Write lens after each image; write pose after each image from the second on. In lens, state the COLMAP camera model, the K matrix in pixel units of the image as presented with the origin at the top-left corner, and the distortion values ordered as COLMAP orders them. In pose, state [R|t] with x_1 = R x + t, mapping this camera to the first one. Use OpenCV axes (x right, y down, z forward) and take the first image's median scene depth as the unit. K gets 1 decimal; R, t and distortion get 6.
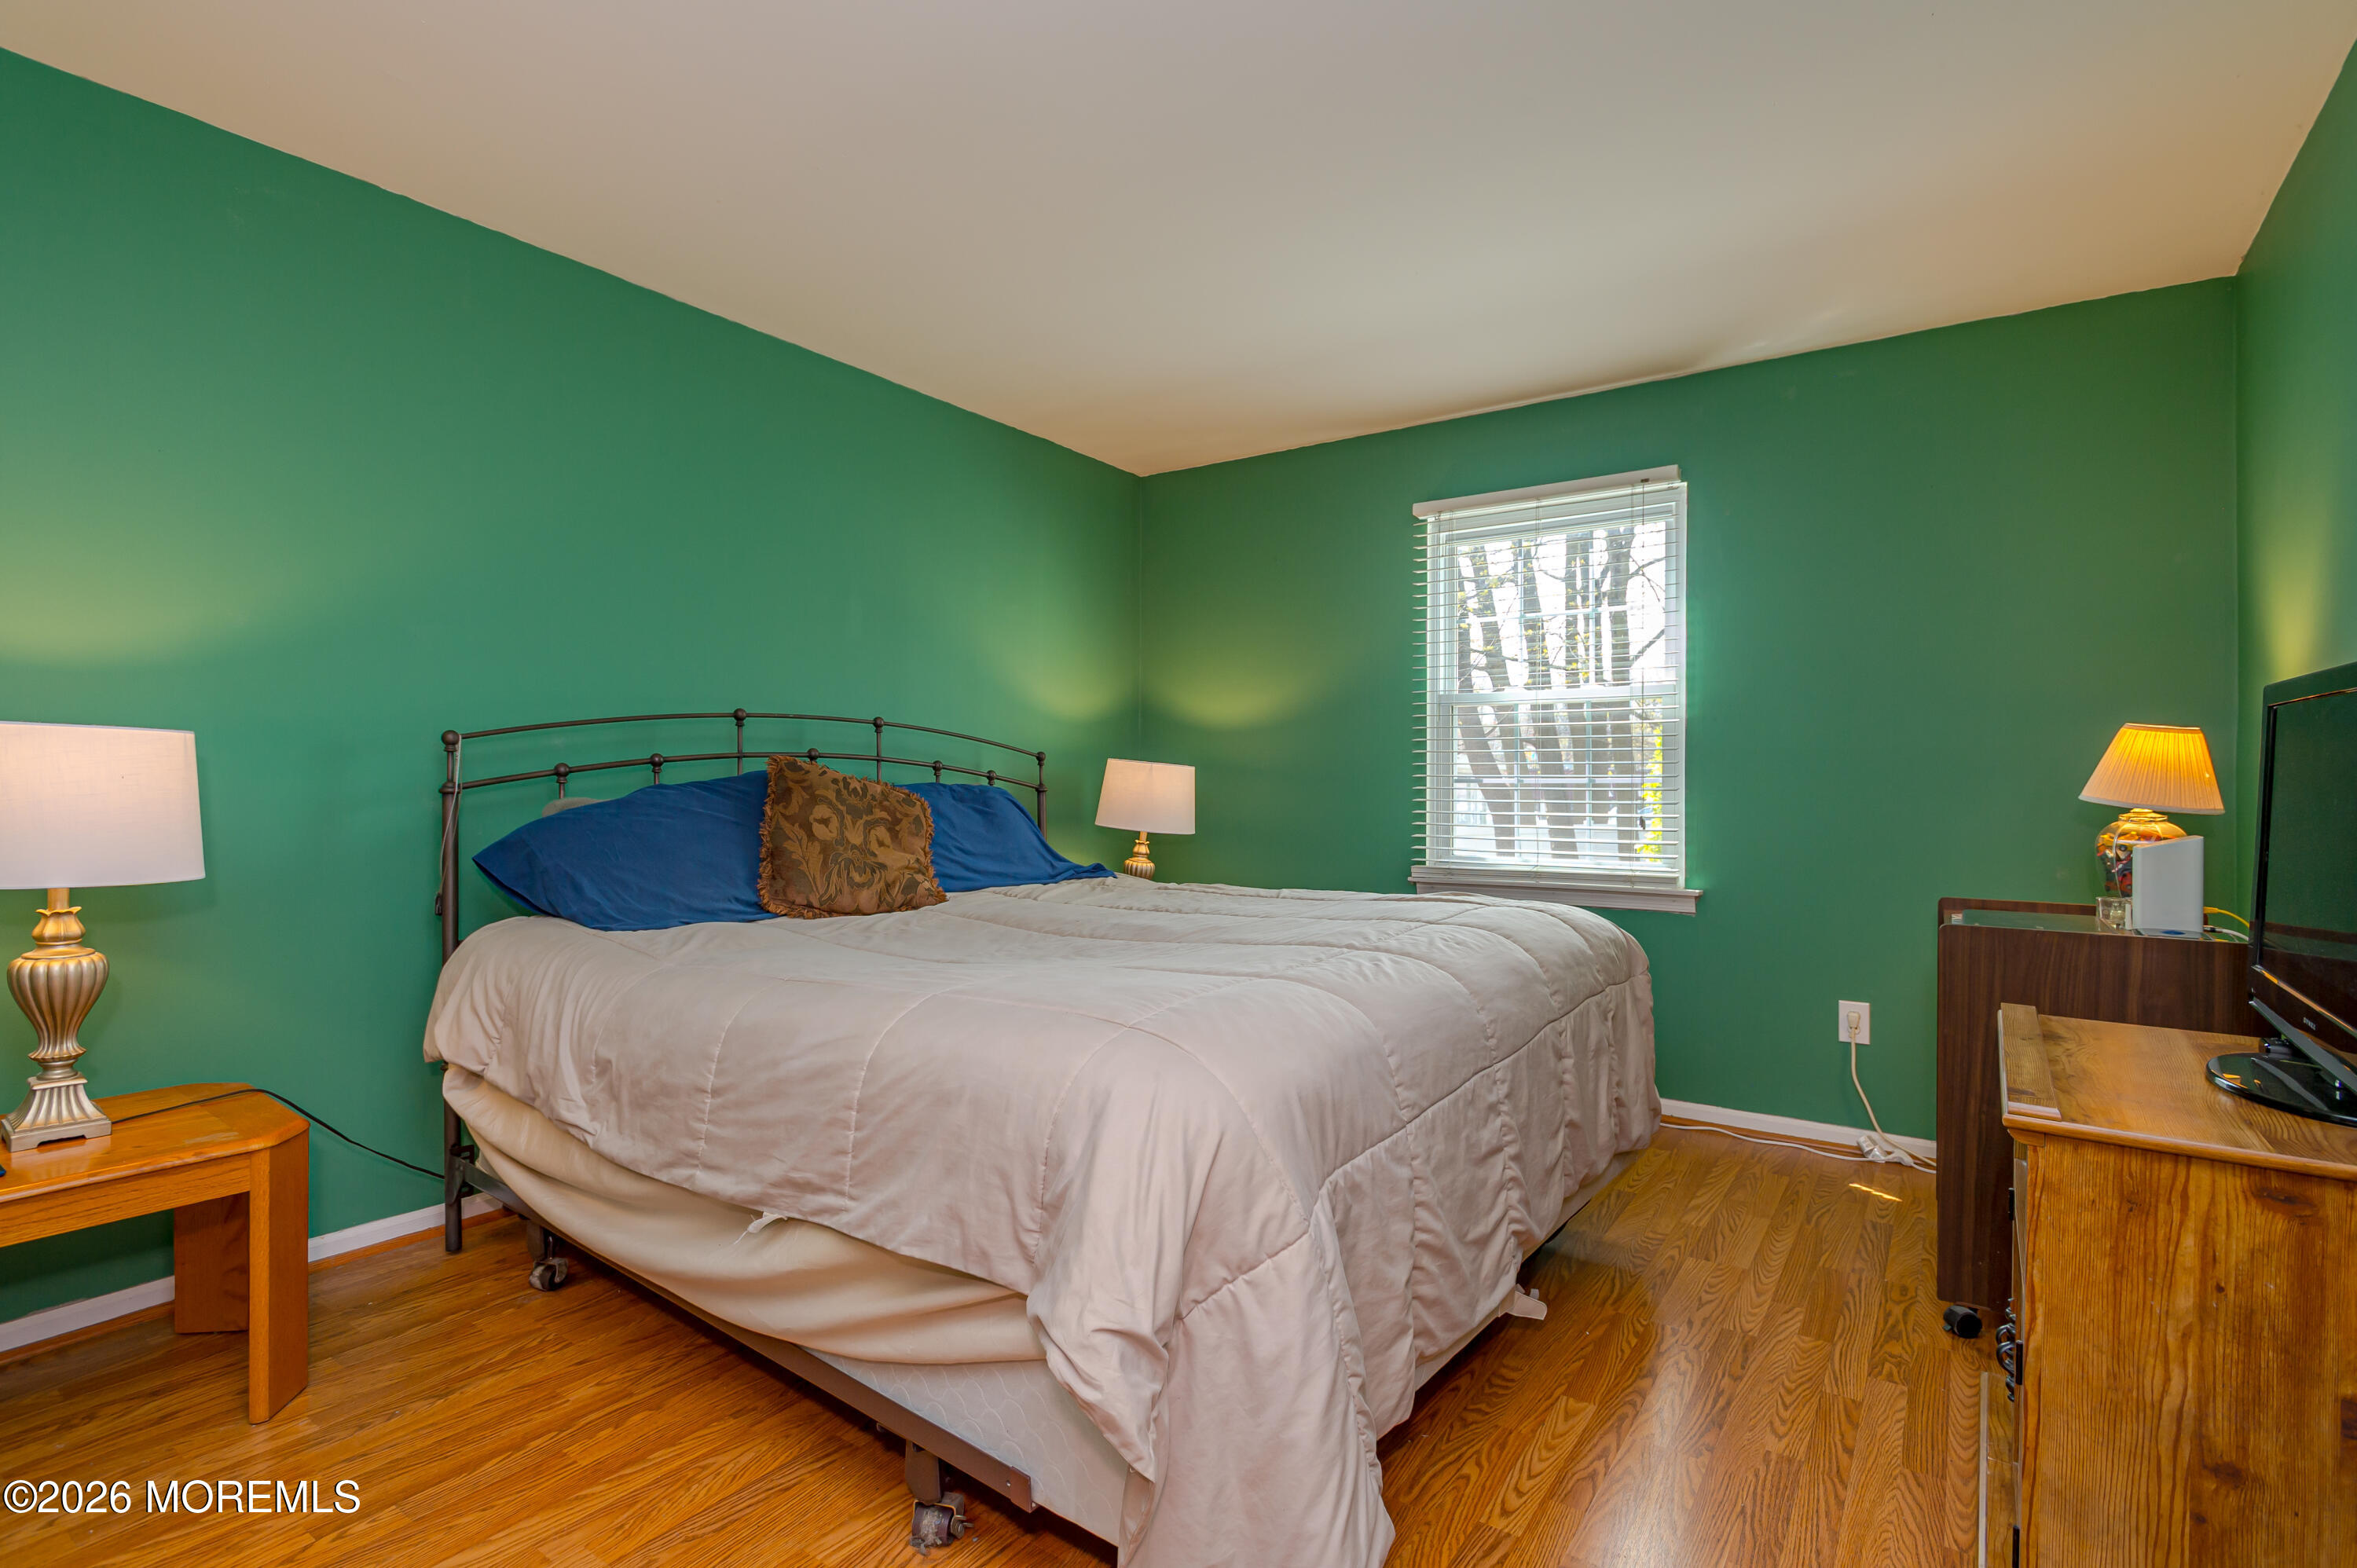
lens RADIAL K [[1133.7, 0, 1178.6], [0, 1133.7, 773.3], [0, 0, 1]] dist [0.003676, -0.005587]
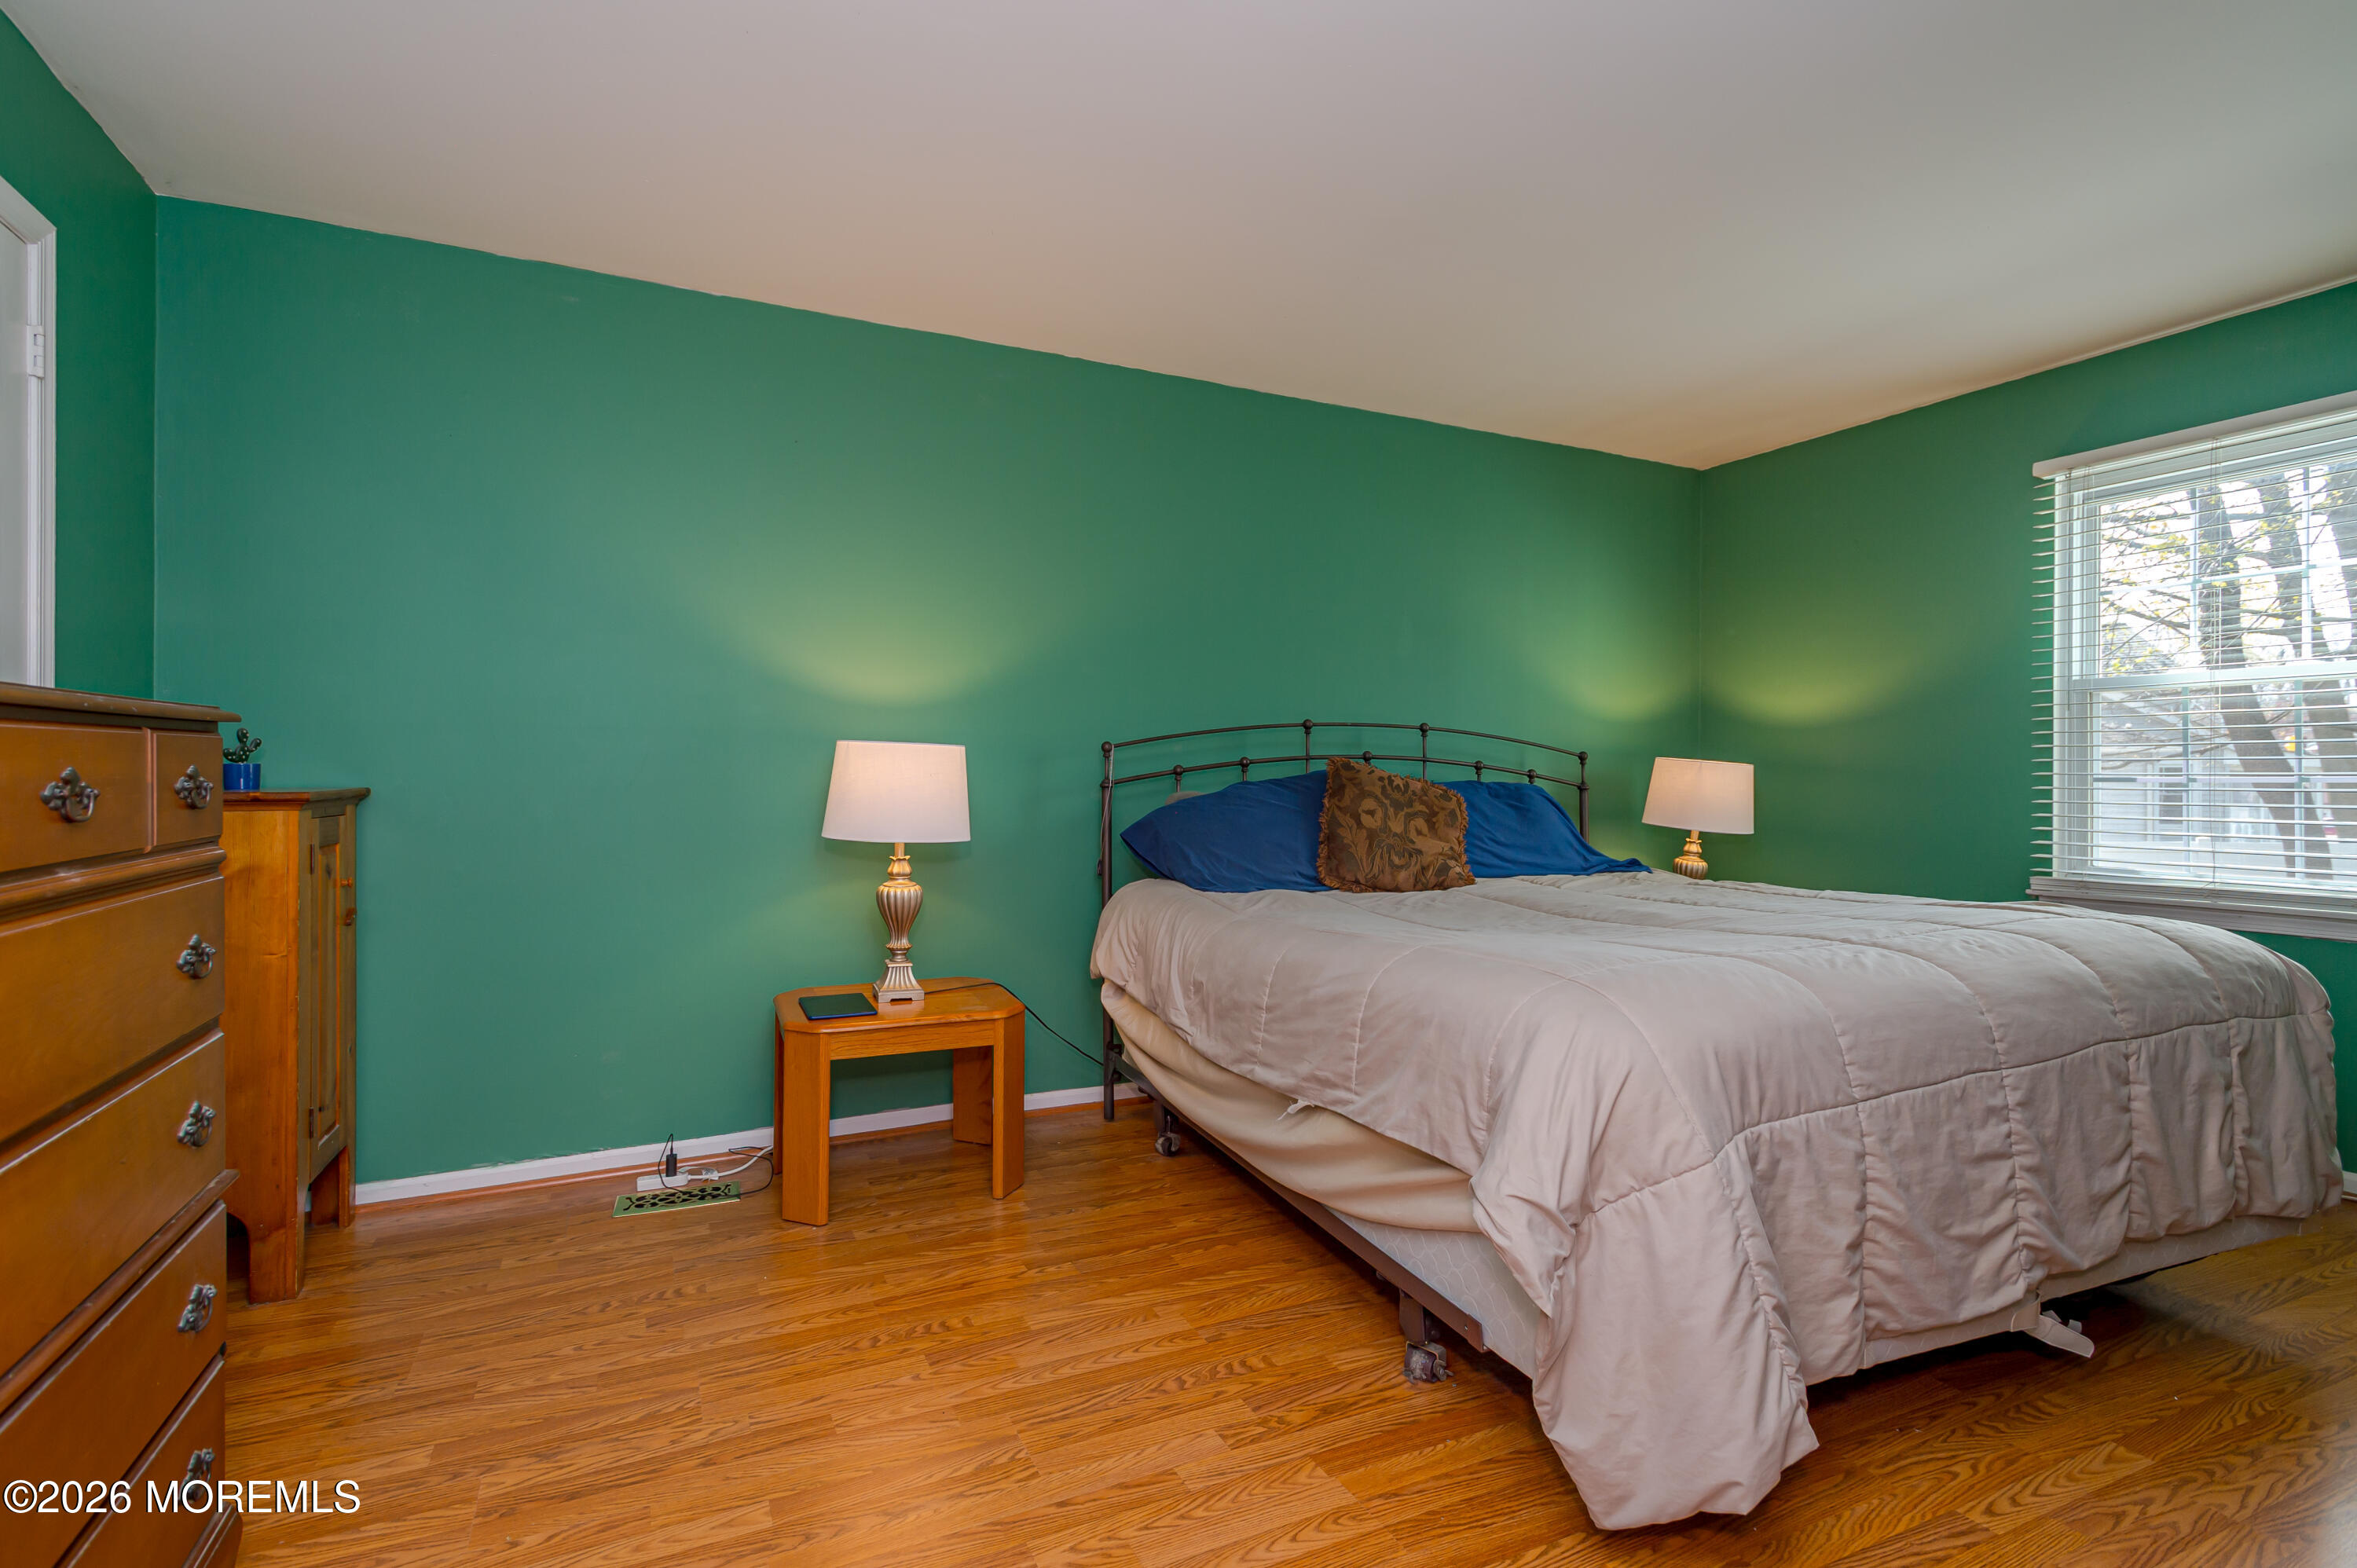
lens RADIAL K [[1084.8, 0, 1176.8], [0, 1084.8, 778.3], [0, 0, 1]] dist [0.014564, -0.006180]
pose [[0.870978, 0.000483, -0.491322, 0.111377], [0.001813, 0.999990, 0.004197, 0.001979], [0.491319, -0.004546, 0.870968, -0.148197]]
